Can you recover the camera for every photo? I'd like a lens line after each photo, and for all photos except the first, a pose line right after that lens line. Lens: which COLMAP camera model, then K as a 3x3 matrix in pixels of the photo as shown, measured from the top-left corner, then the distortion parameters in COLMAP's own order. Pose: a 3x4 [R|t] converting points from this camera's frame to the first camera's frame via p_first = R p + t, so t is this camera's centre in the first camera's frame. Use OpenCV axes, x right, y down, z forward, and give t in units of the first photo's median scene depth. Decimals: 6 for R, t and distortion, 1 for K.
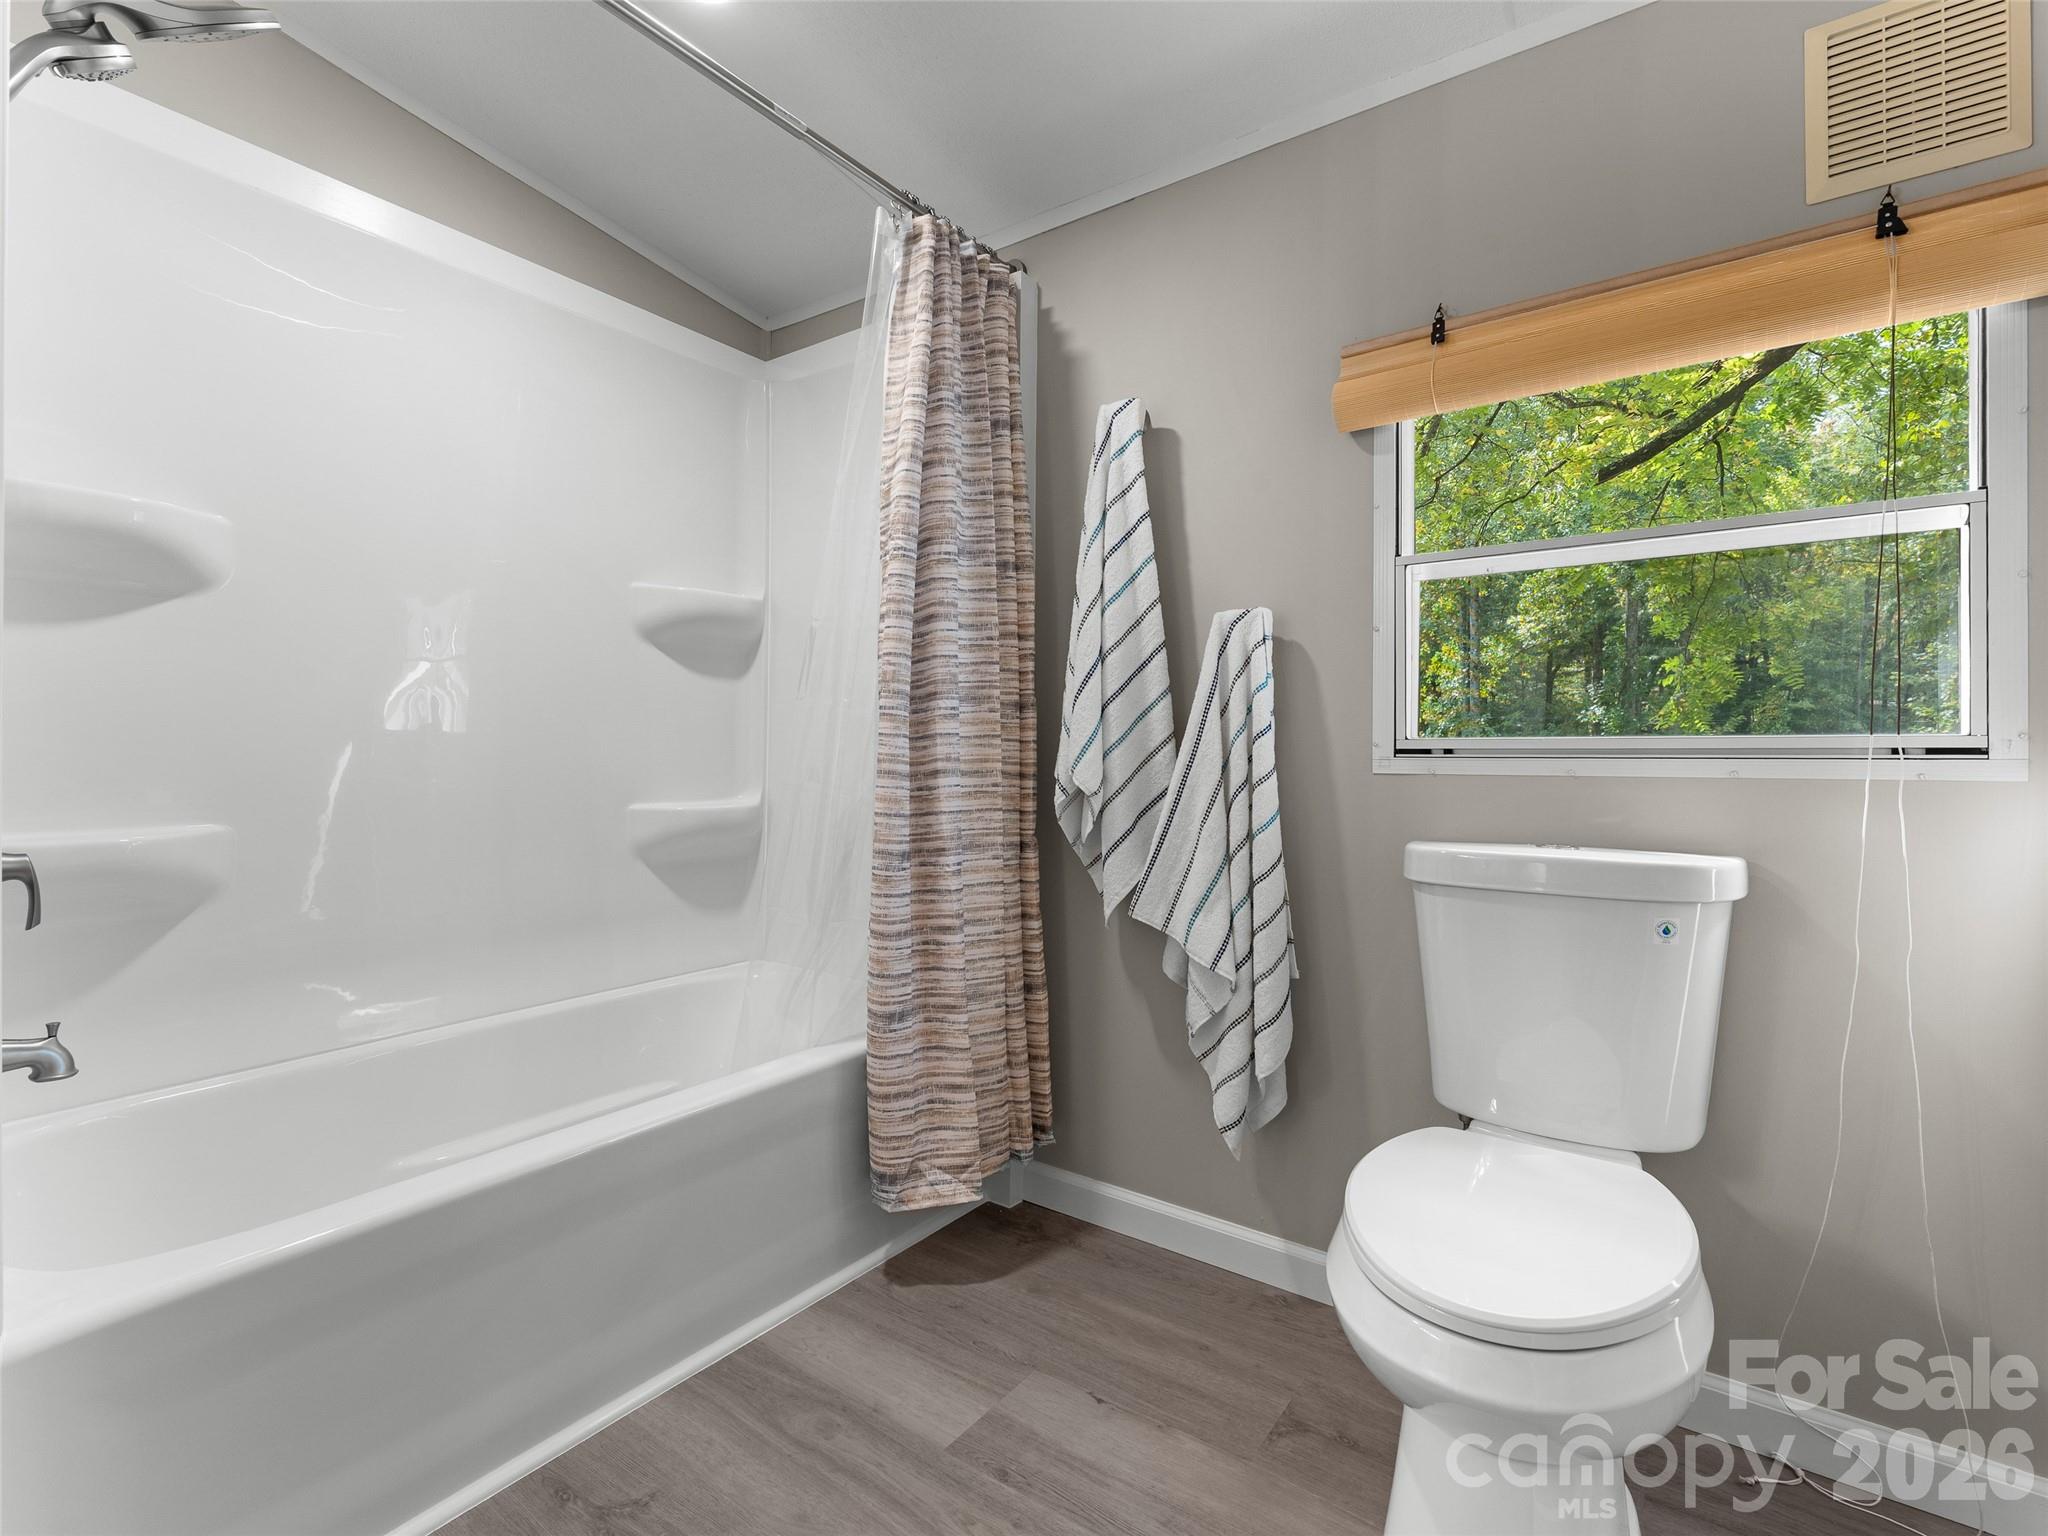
lens RADIAL K [[1020.8, 0, 1025.9], [0, 1020.8, 786.3], [0, 0, 1]] dist [0.003051, 0.000946]
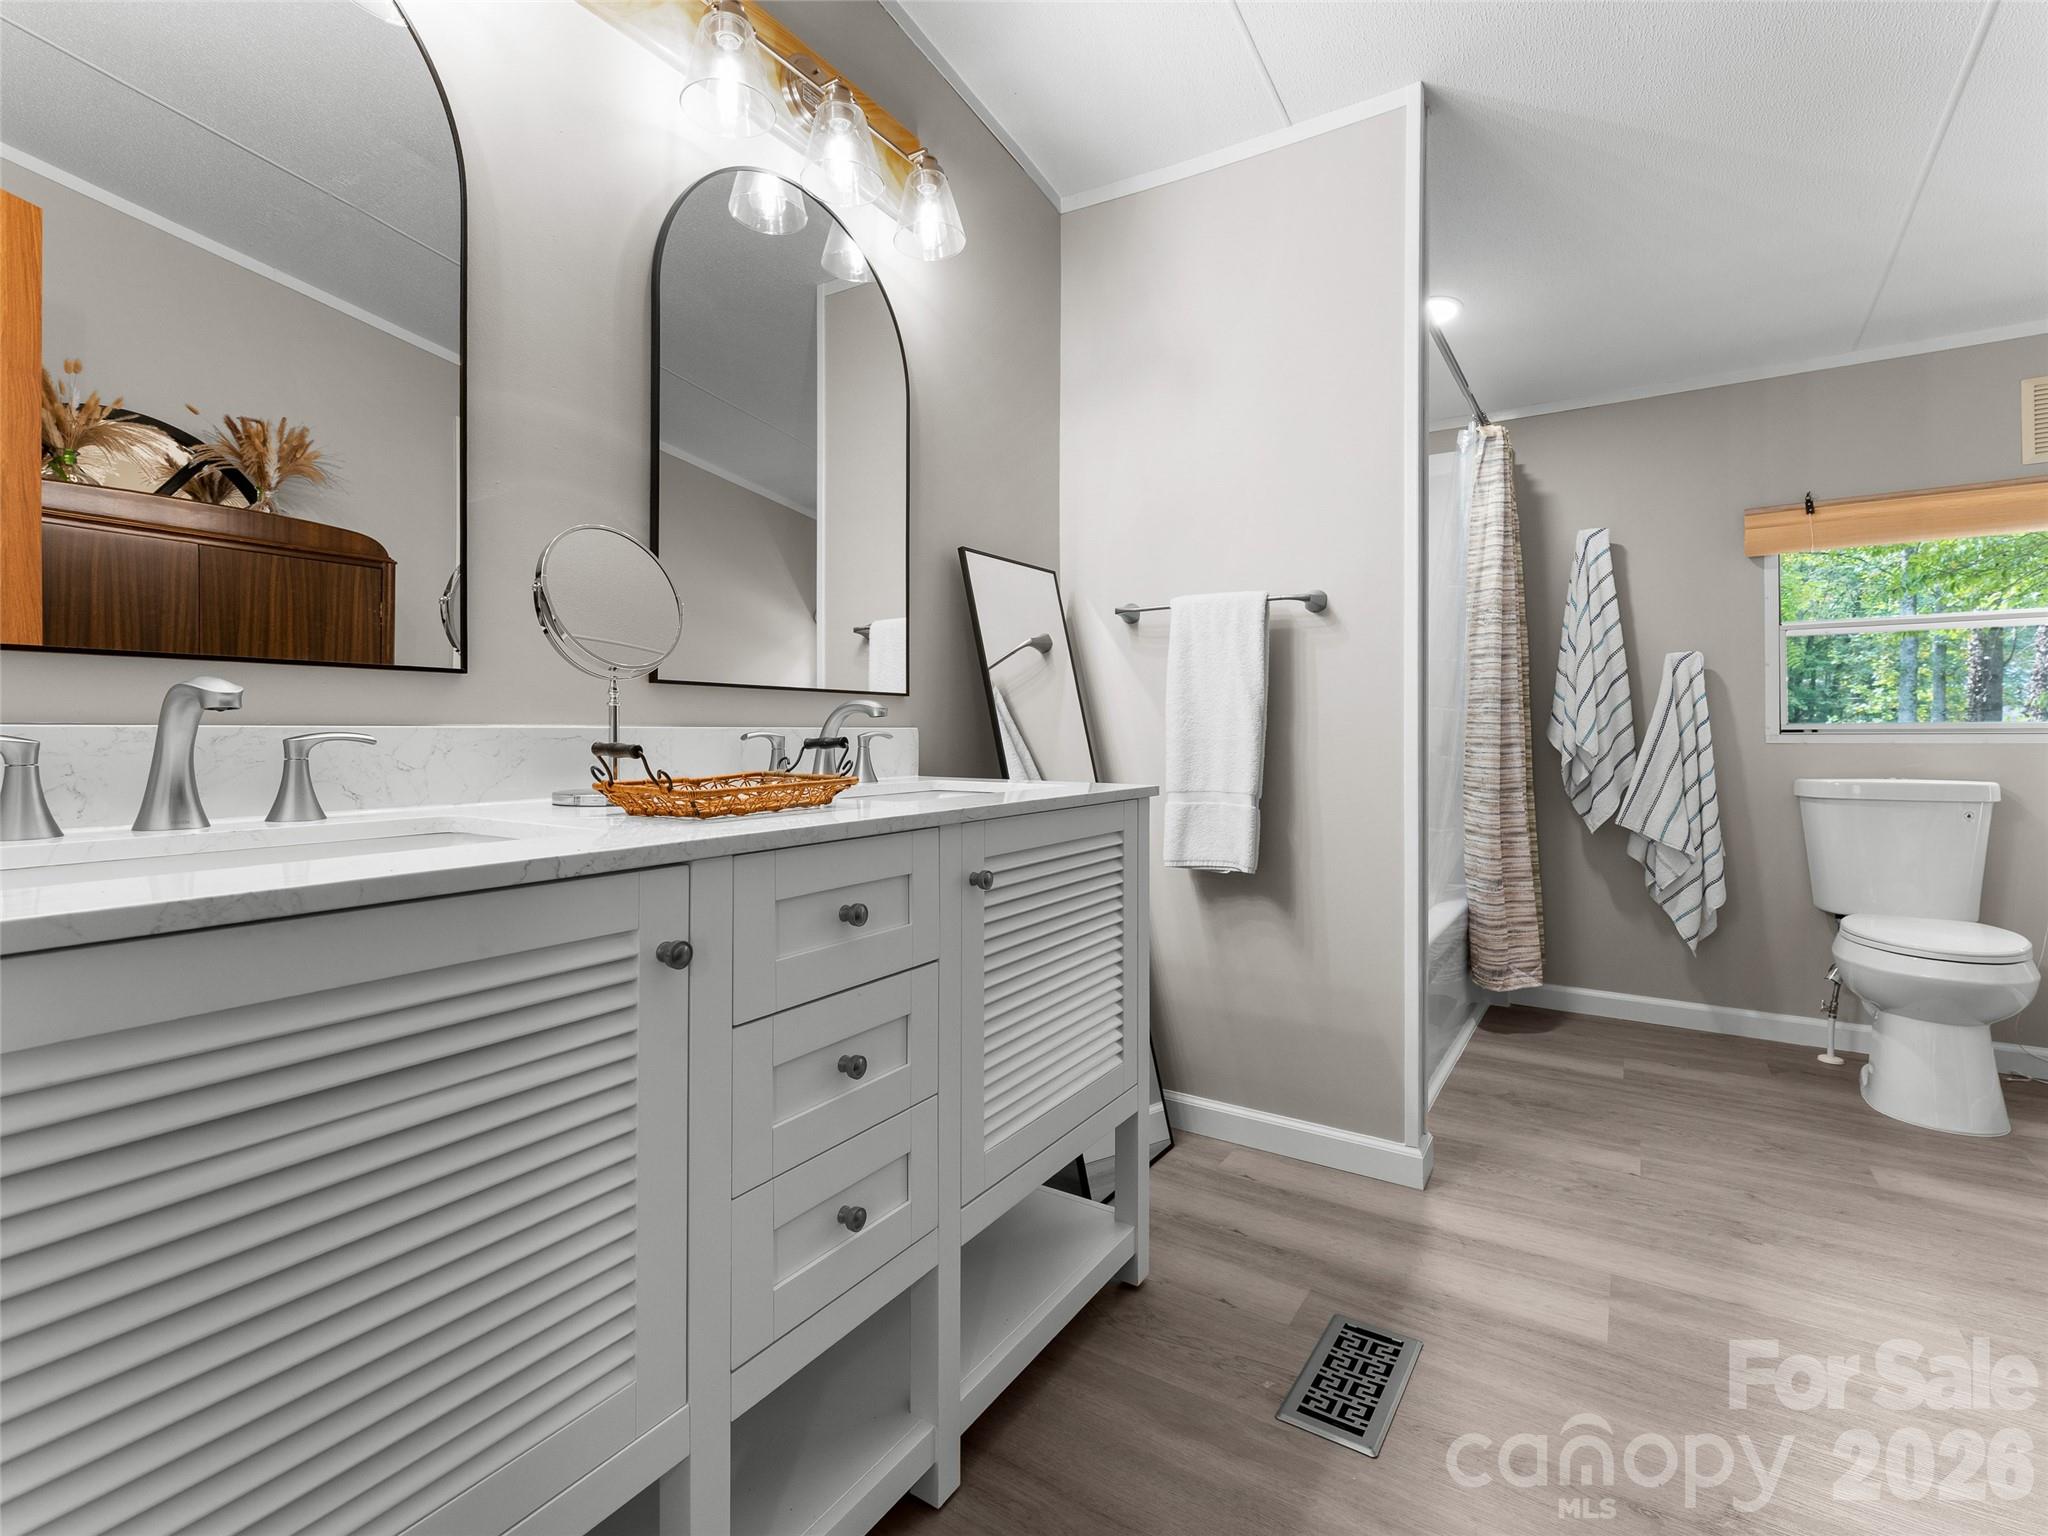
lens RADIAL K [[992.9, 0, 1024.0], [0, 992.9, 768.0], [0, 0, 1]] dist [-0.004456, -0.001140]
pose [[0.999139, -0.005854, 0.041068, -1.038789], [0.005513, 0.999950, 0.008397, 0.006620], [-0.041115, -0.008163, 0.999121, -0.702381]]
